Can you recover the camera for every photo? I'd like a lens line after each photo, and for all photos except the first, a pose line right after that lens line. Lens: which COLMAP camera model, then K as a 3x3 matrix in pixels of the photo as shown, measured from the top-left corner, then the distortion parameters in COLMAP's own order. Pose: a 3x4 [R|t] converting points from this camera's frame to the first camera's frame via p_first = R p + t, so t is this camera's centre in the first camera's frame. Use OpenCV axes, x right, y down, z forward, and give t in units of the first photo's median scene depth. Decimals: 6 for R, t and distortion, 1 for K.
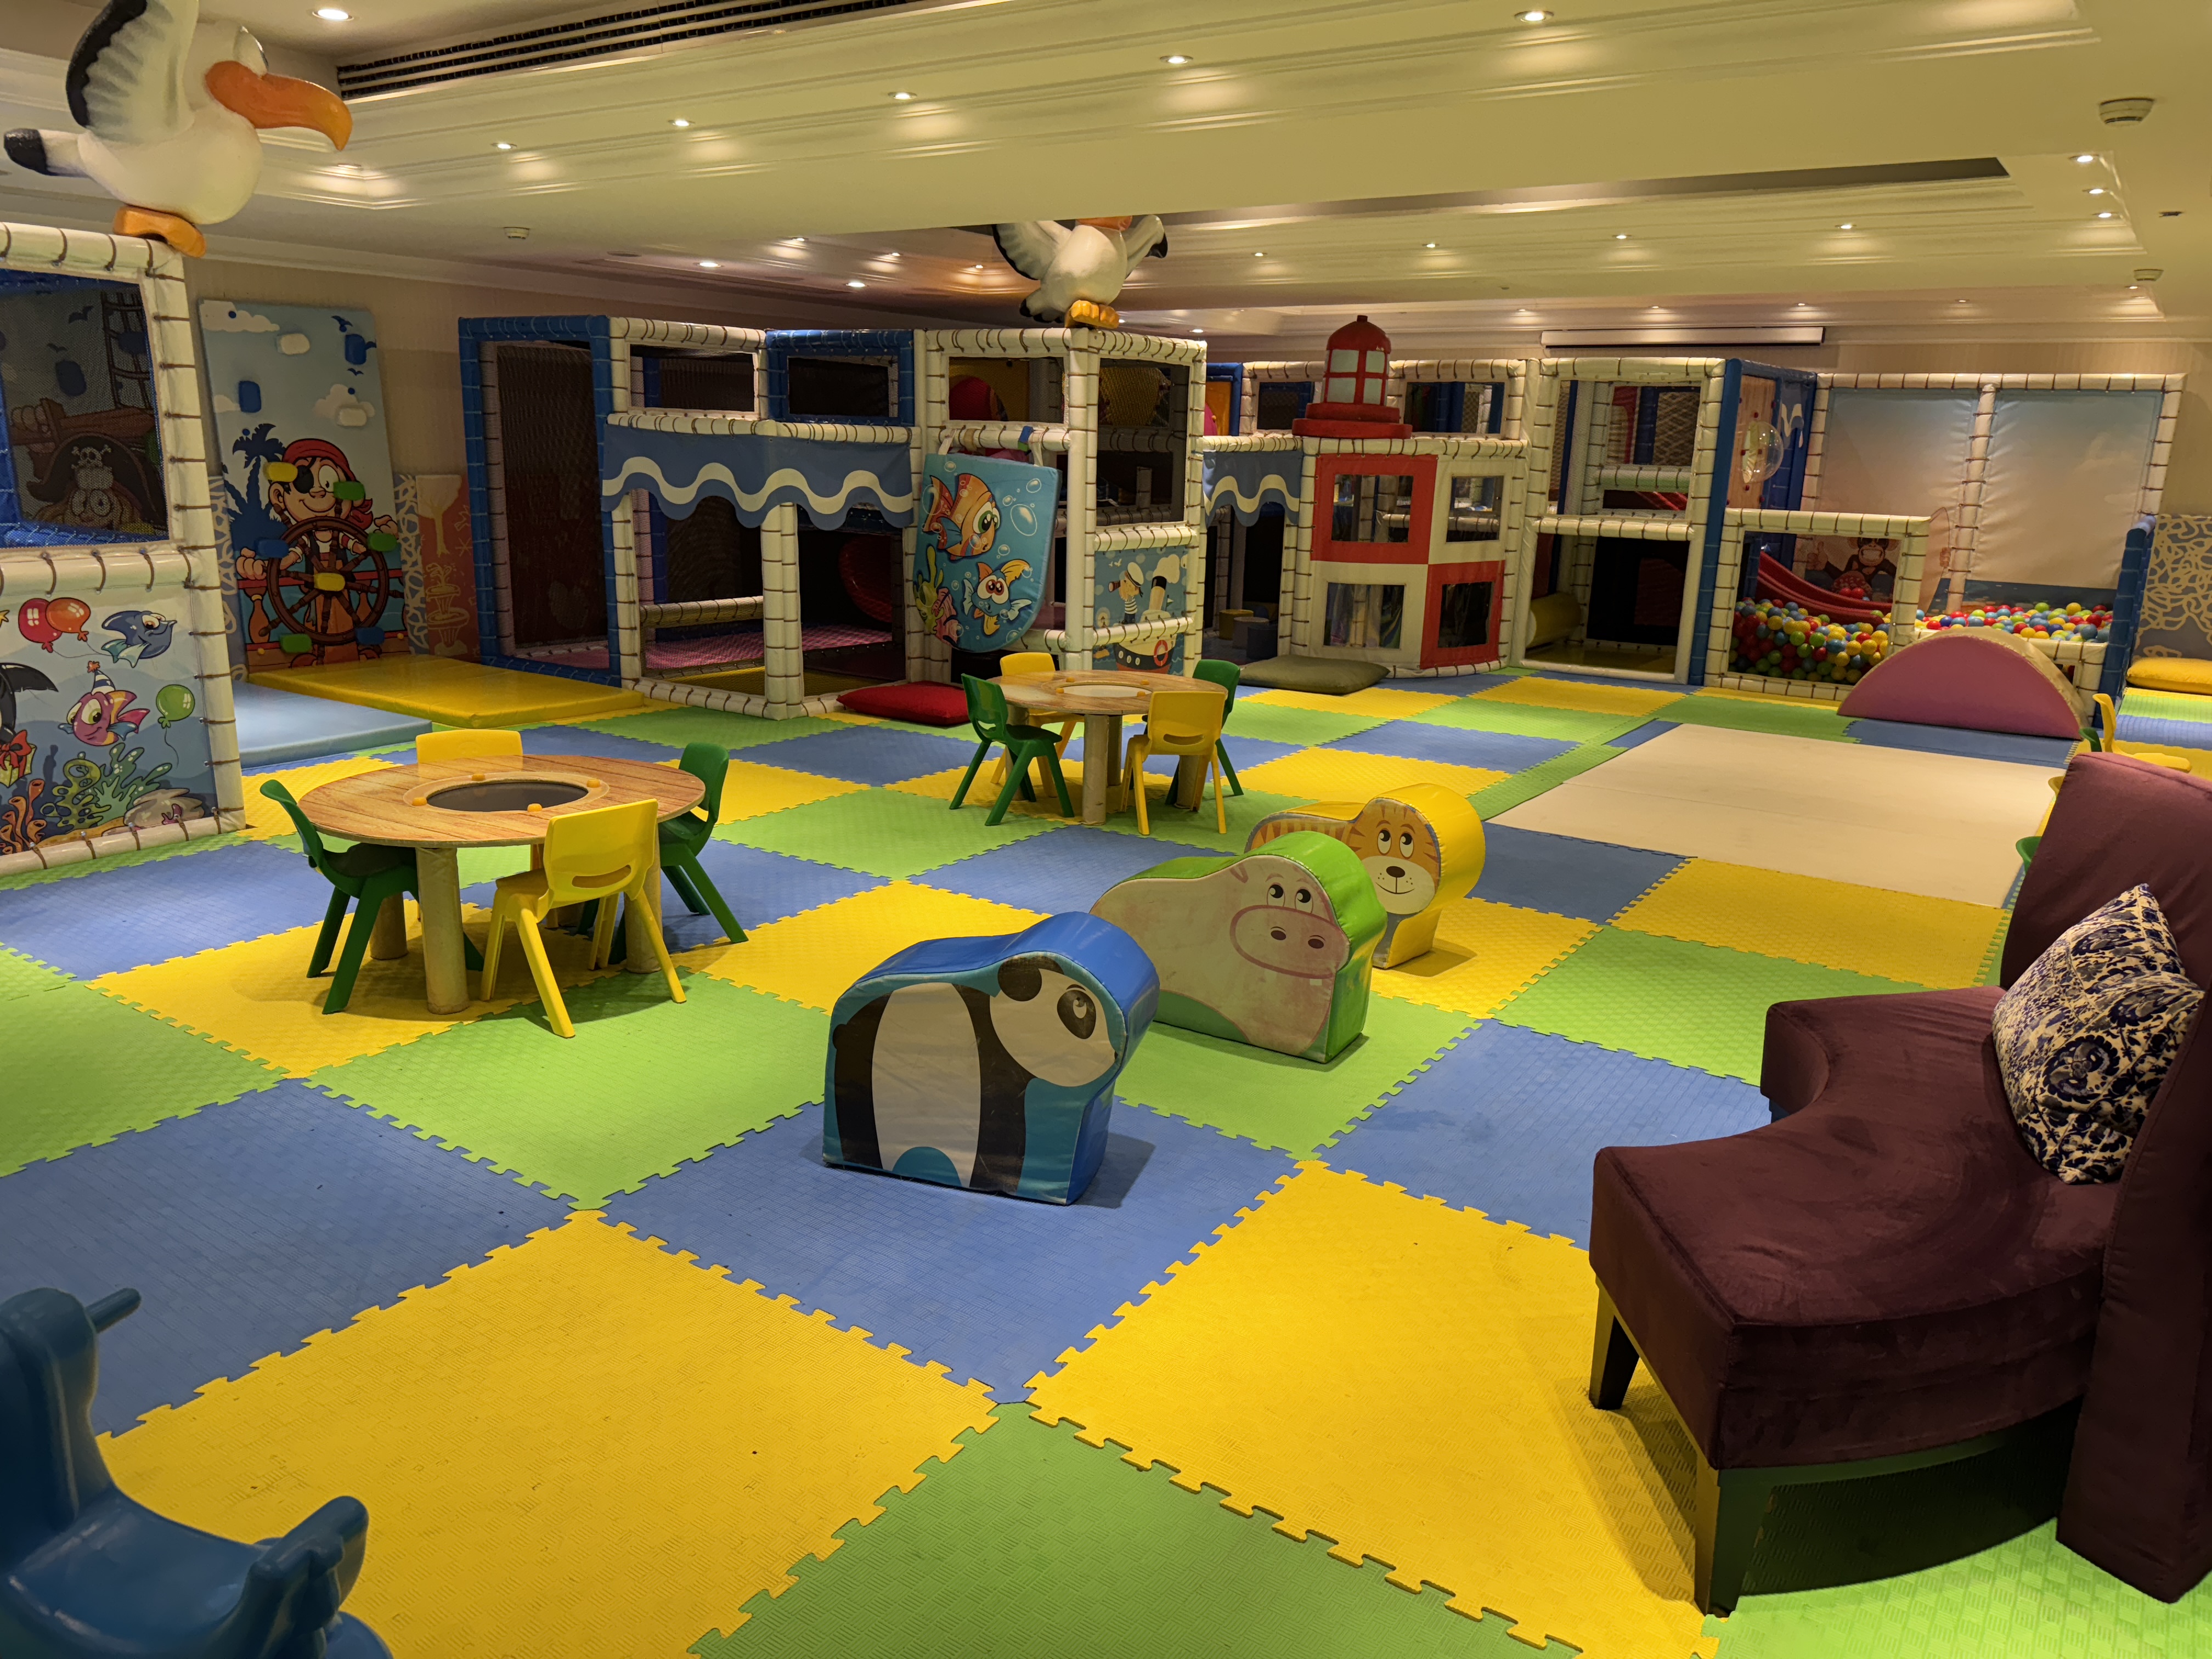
lens RADIAL K [[1555.8, 0, 1103.8], [0, 1555.8, 829.2], [0, 0, 1]] dist [-0.003545, -0.001165]
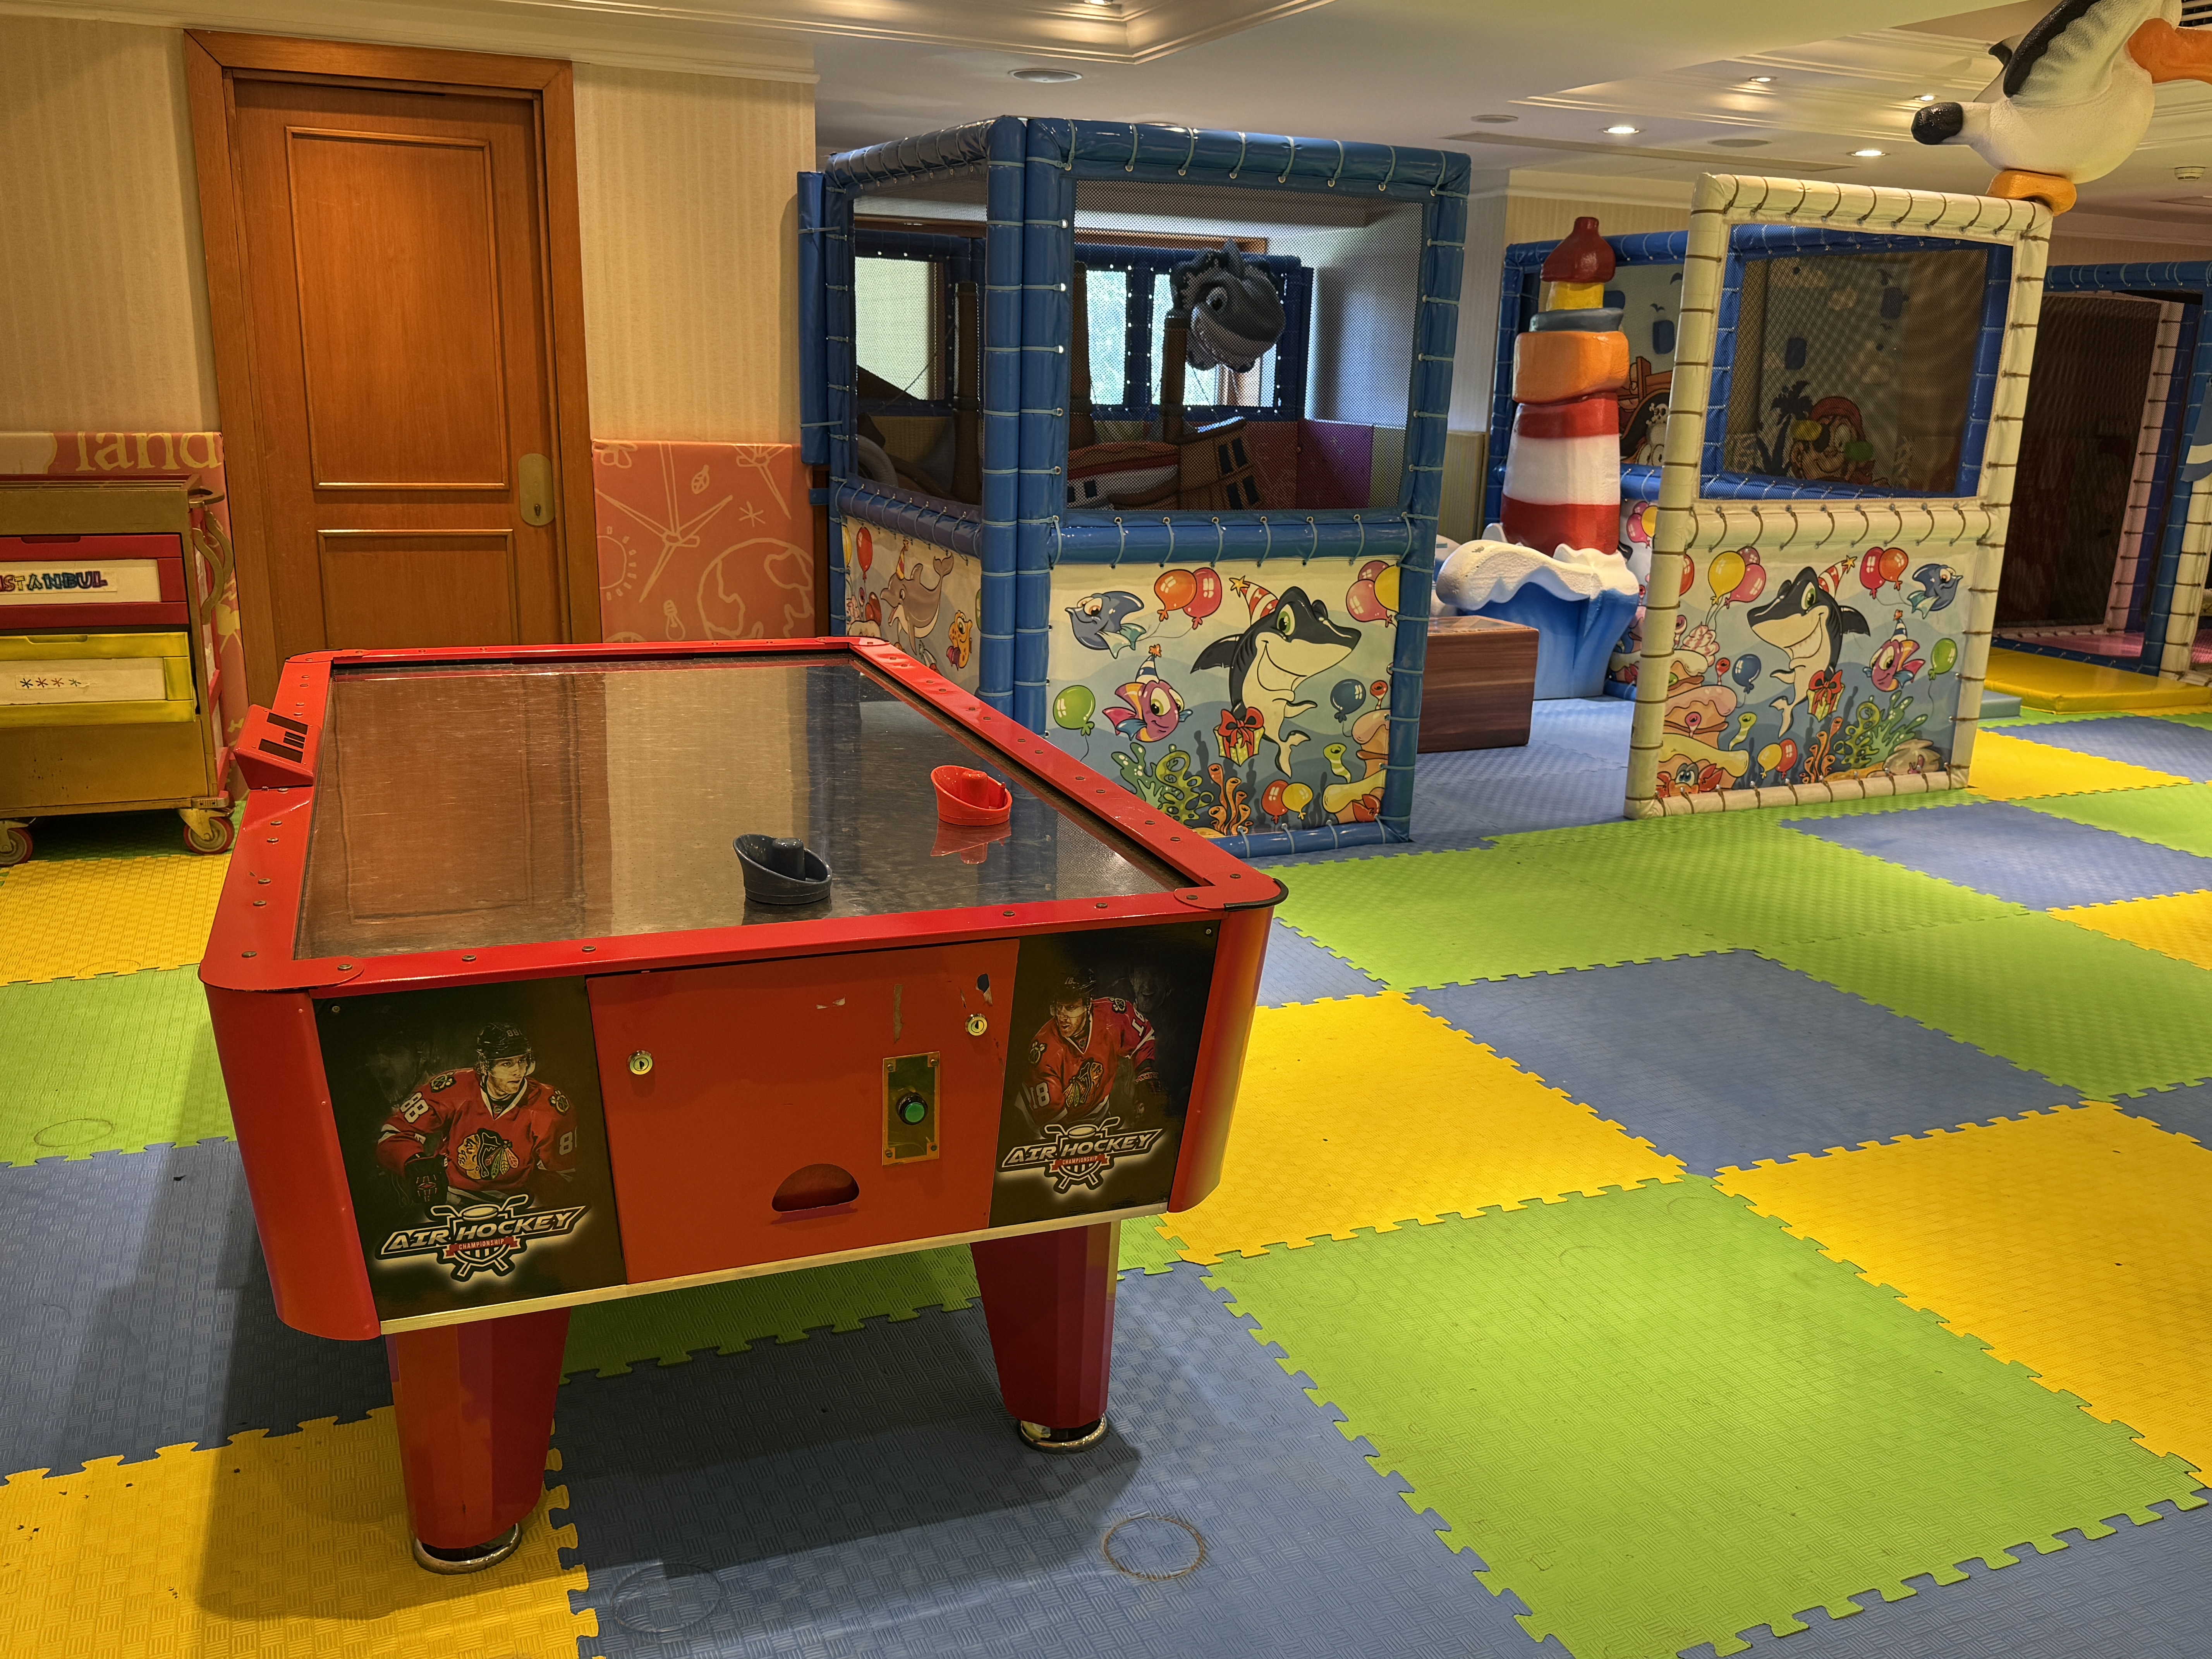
lens RADIAL K [[1798.1, 0, 1109.0], [0, 1798.1, 832.1], [0, 0, 1]] dist [-0.008353, -0.000185]
pose [[0.837758, 0.134413, -0.529239, -0.426252], [-0.138673, 0.989825, 0.031878, 0.071968], [0.528139, 0.046685, 0.847874, -0.282886]]
